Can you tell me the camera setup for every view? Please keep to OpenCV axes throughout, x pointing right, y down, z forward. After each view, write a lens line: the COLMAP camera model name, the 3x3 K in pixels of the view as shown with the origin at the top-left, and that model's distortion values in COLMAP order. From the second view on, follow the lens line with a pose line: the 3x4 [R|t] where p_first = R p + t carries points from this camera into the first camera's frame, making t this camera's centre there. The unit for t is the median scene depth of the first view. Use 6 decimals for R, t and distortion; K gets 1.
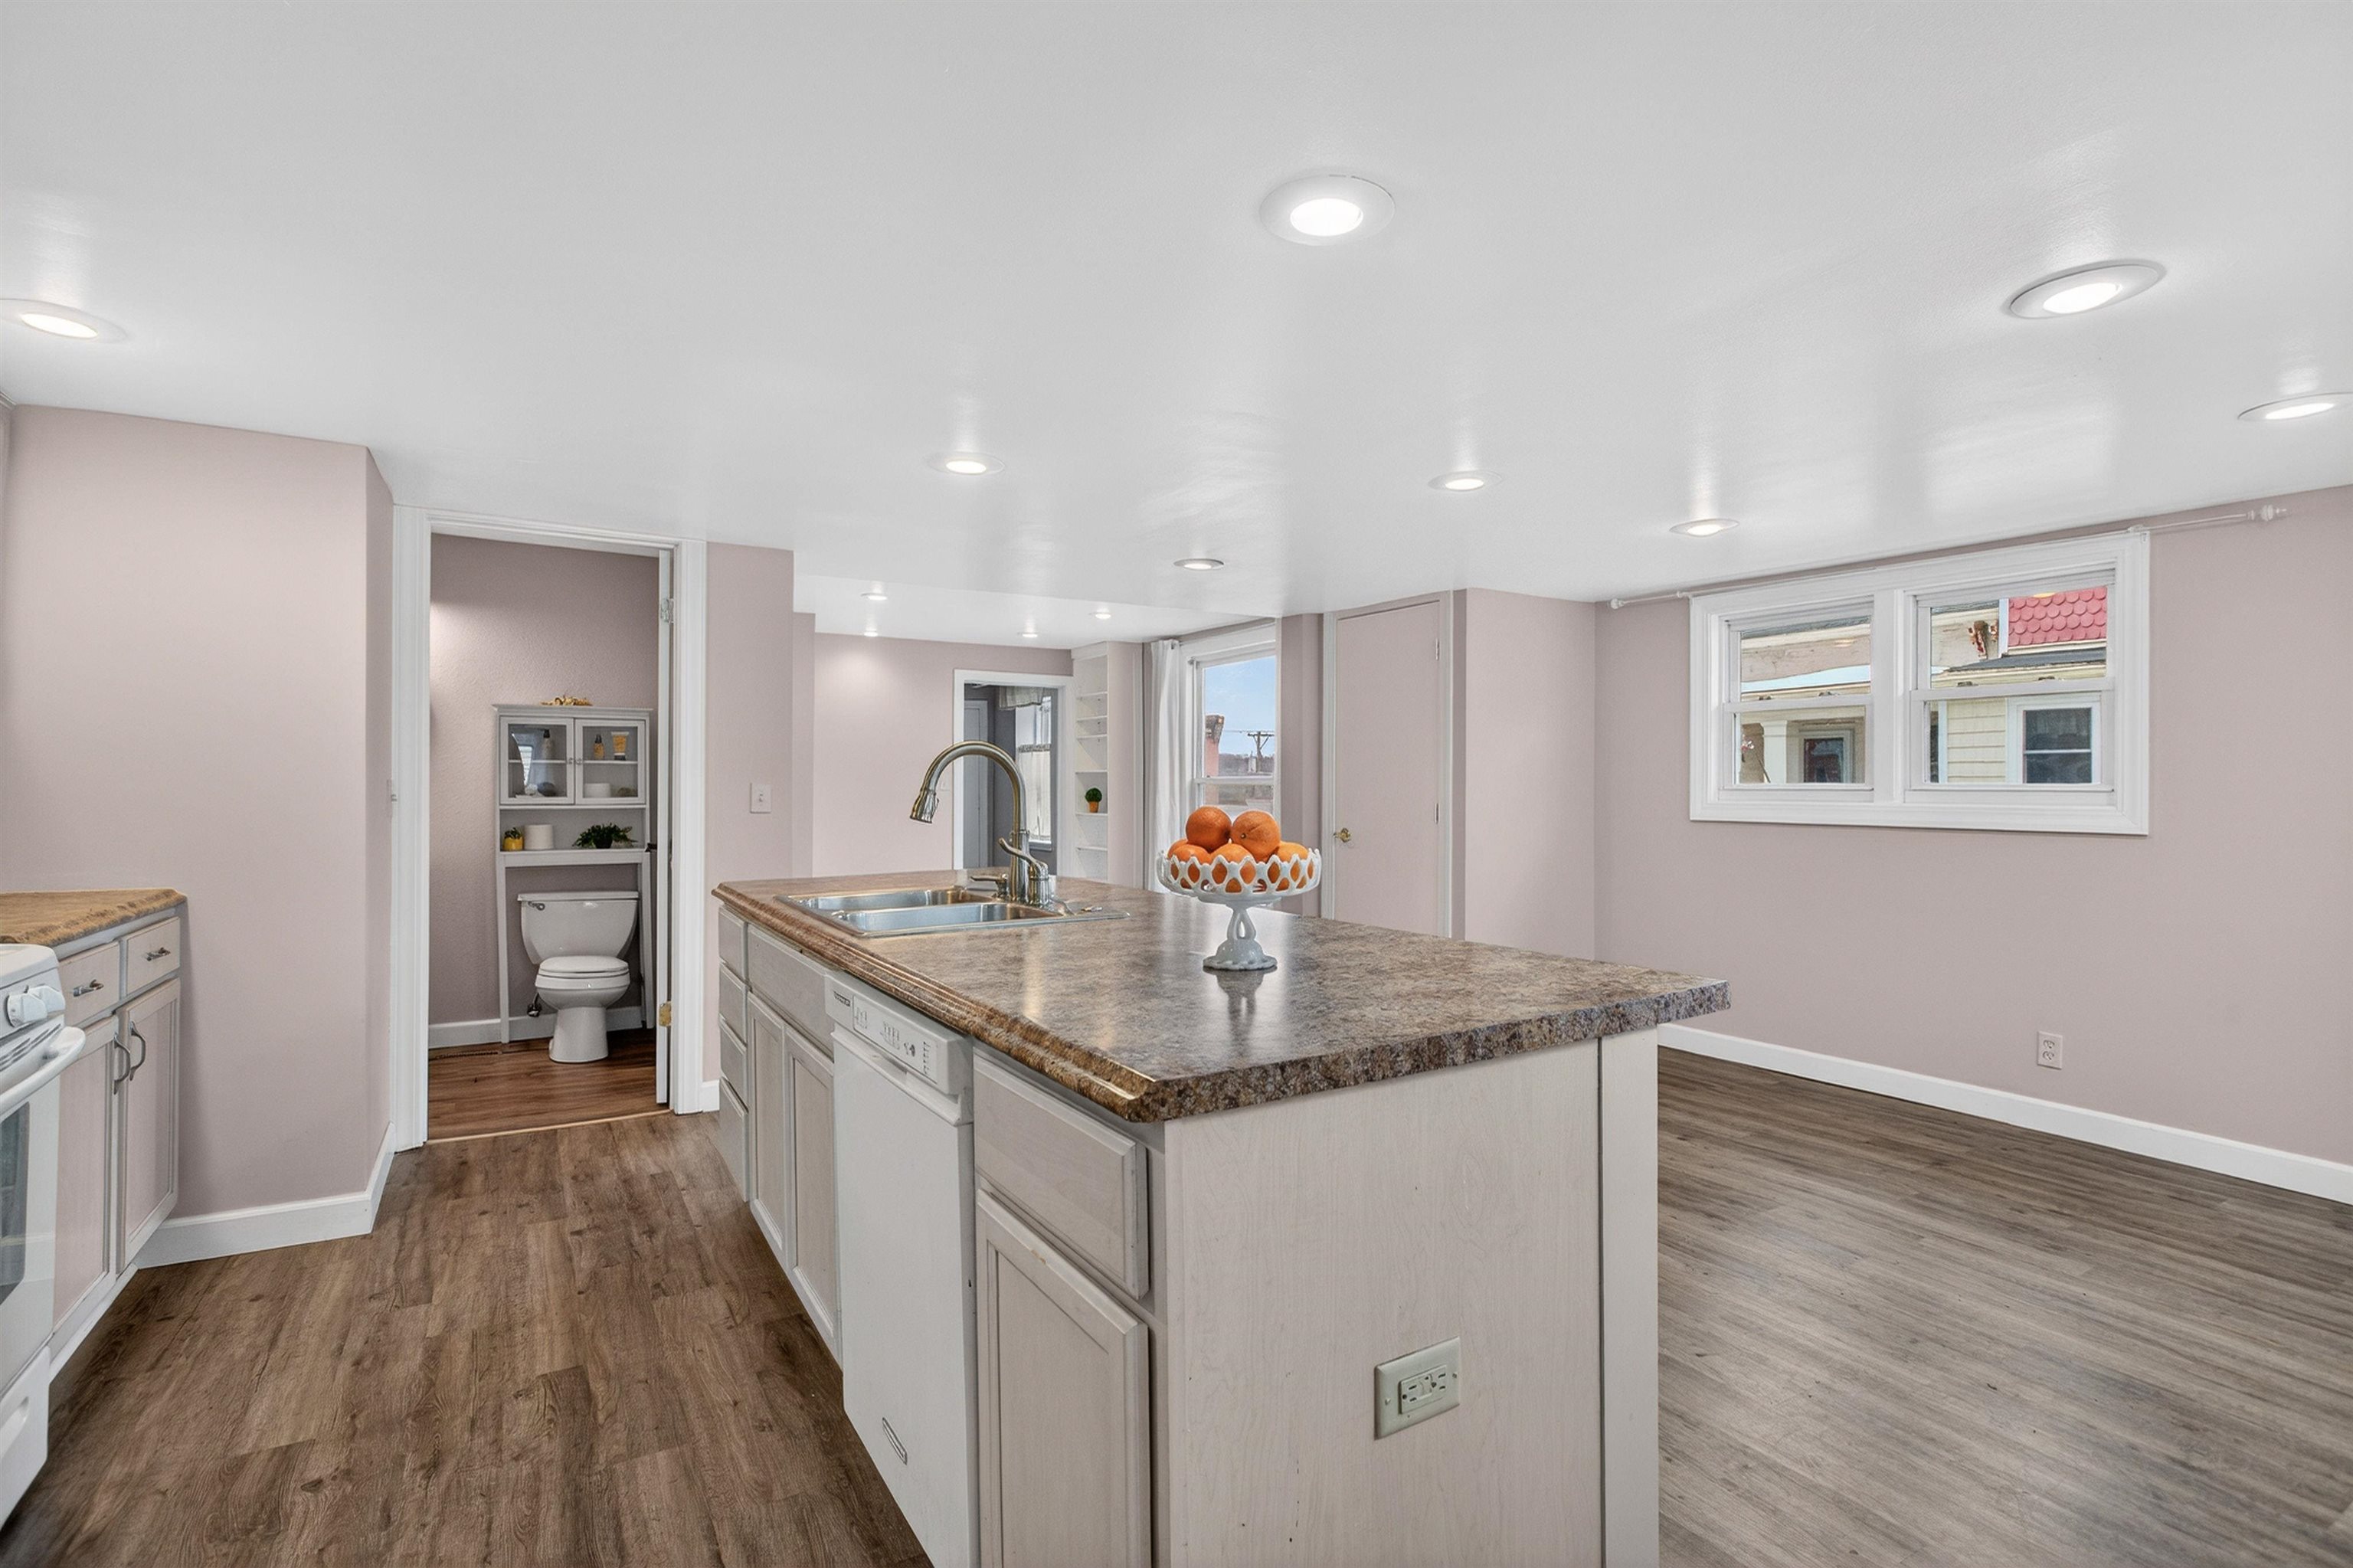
lens RADIAL K [[1088.1, 0, 1175.7], [0, 1088.1, 780.2], [0, 0, 1]] dist [-0.002805, -0.000146]
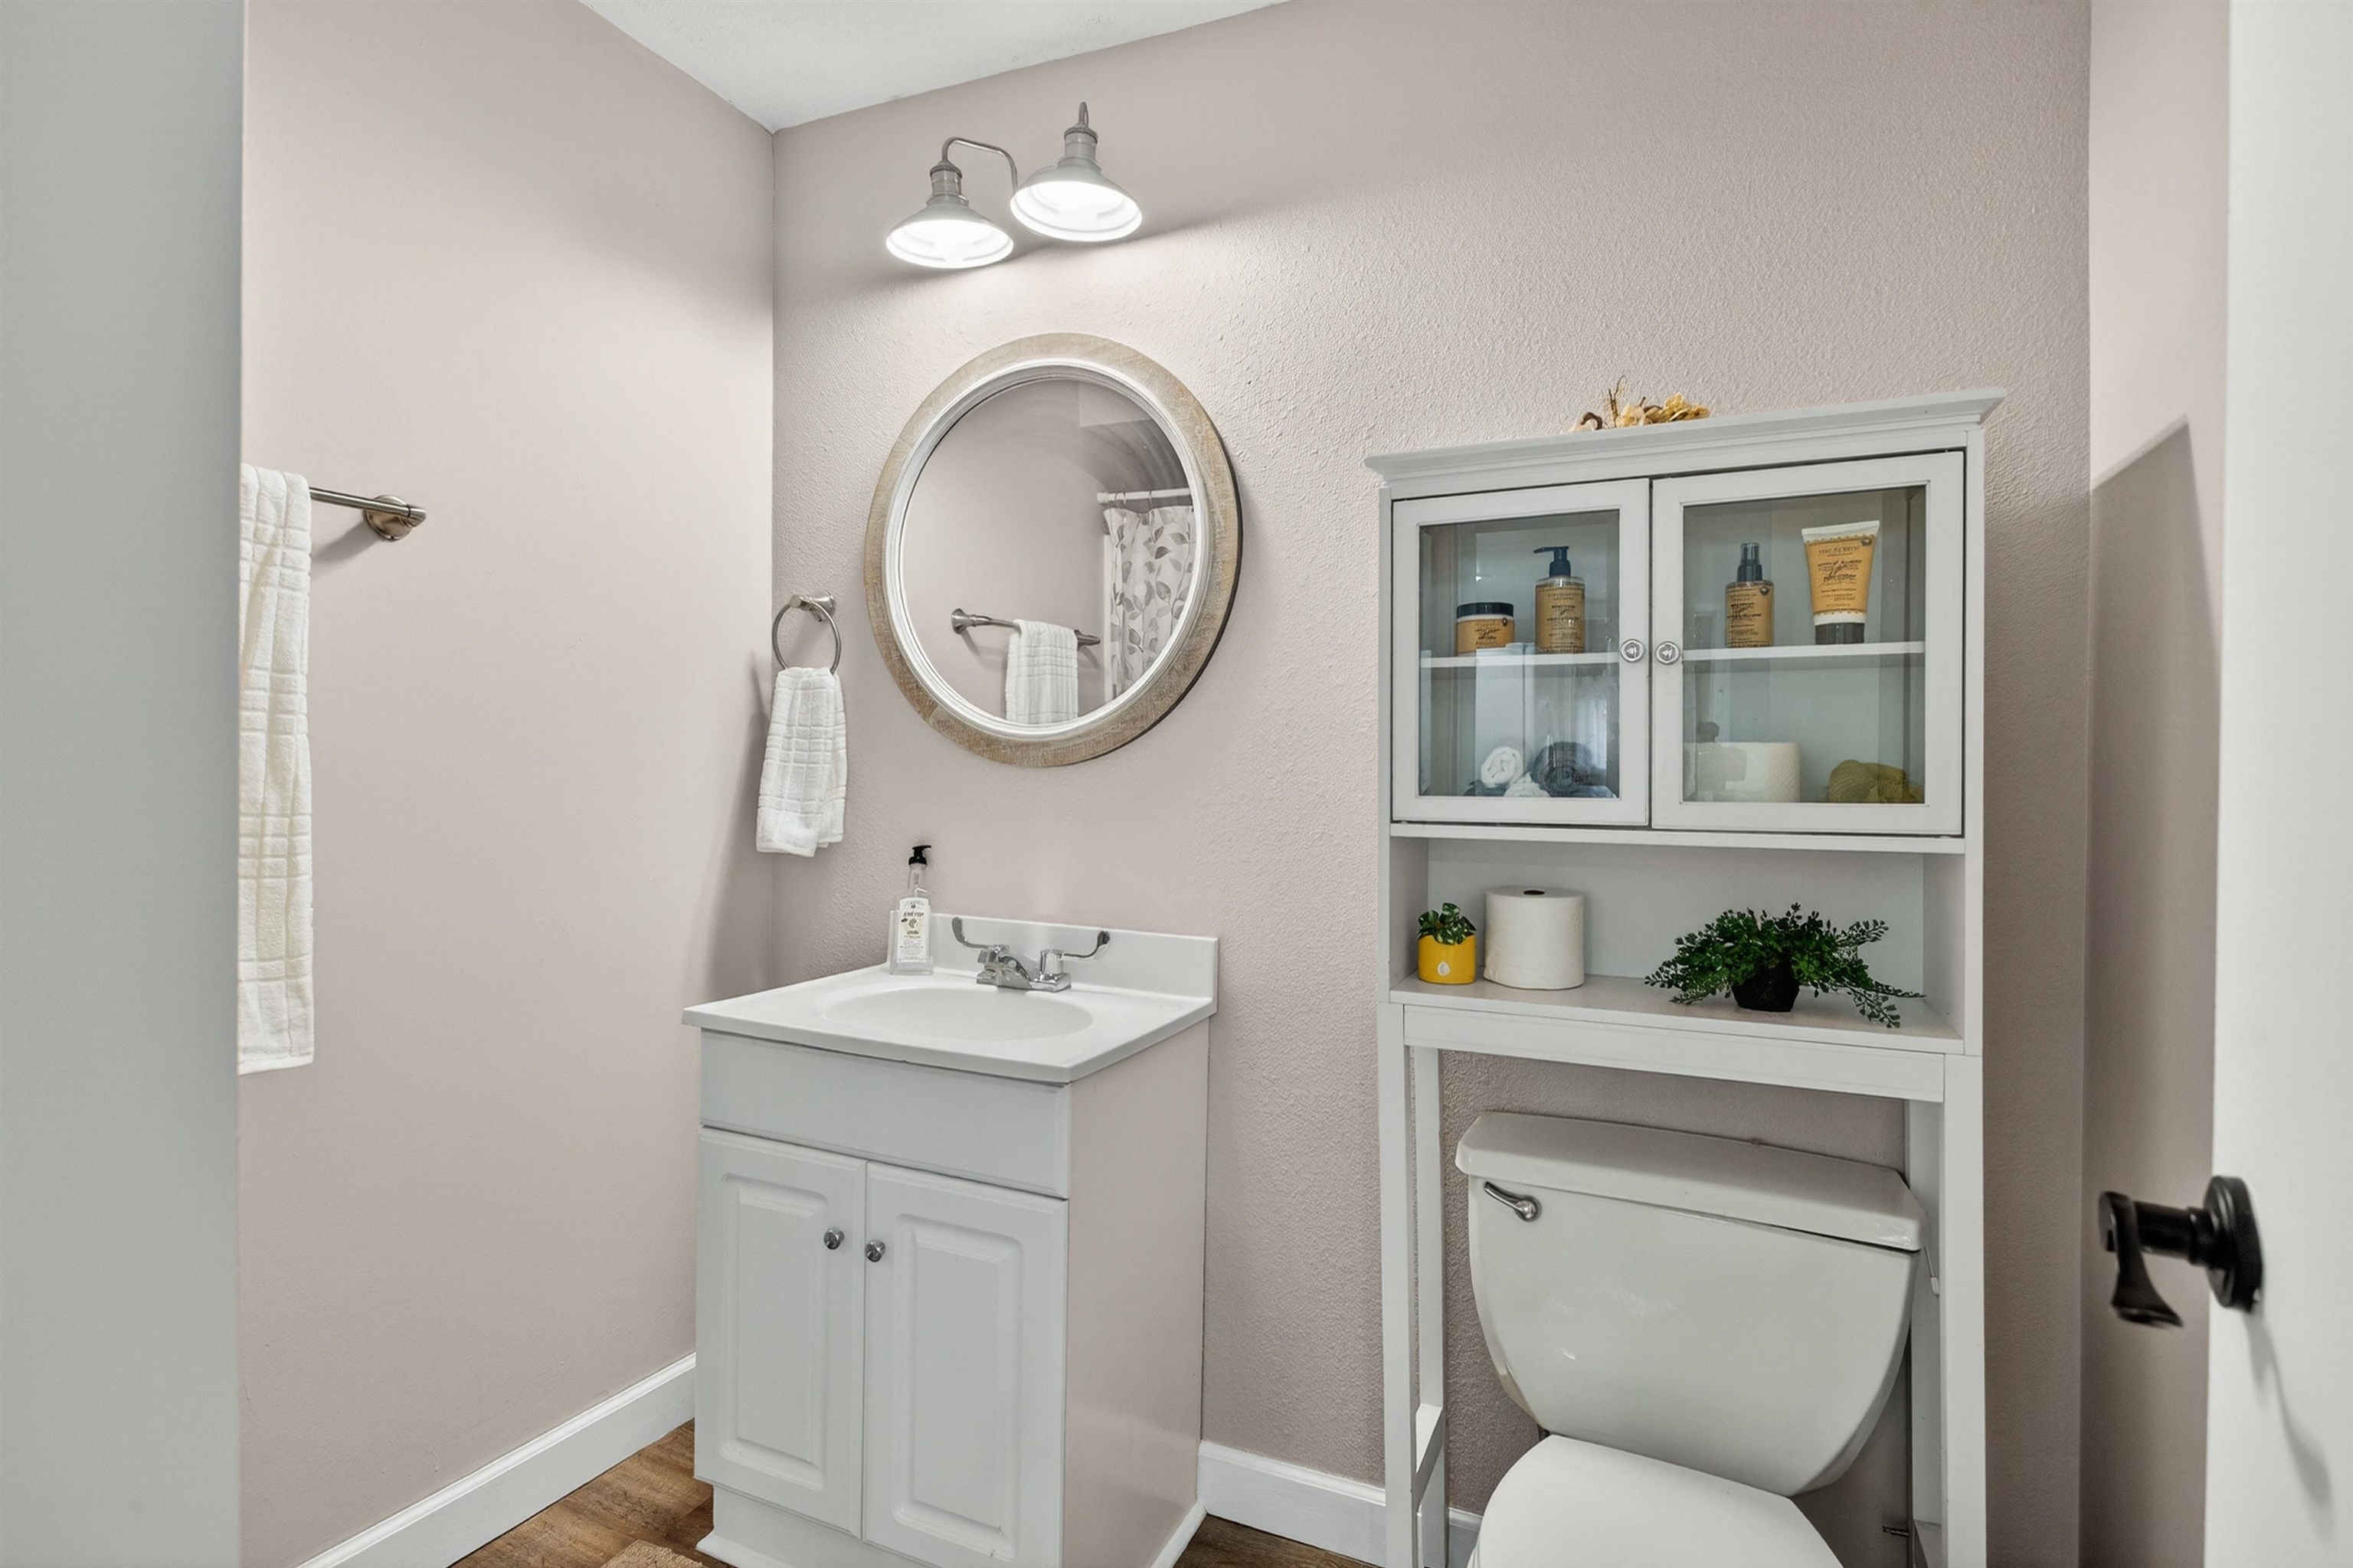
lens RADIAL K [[1088.1, 0, 1175.7], [0, 1088.1, 780.2], [0, 0, 1]] dist [-0.002805, -0.000146]
pose [[0.561255, 0.007336, -0.827611, -0.409532], [-0.003408, 0.999973, 0.006553, 0.009893], [0.827636, -0.000858, 0.561264, 0.772976]]
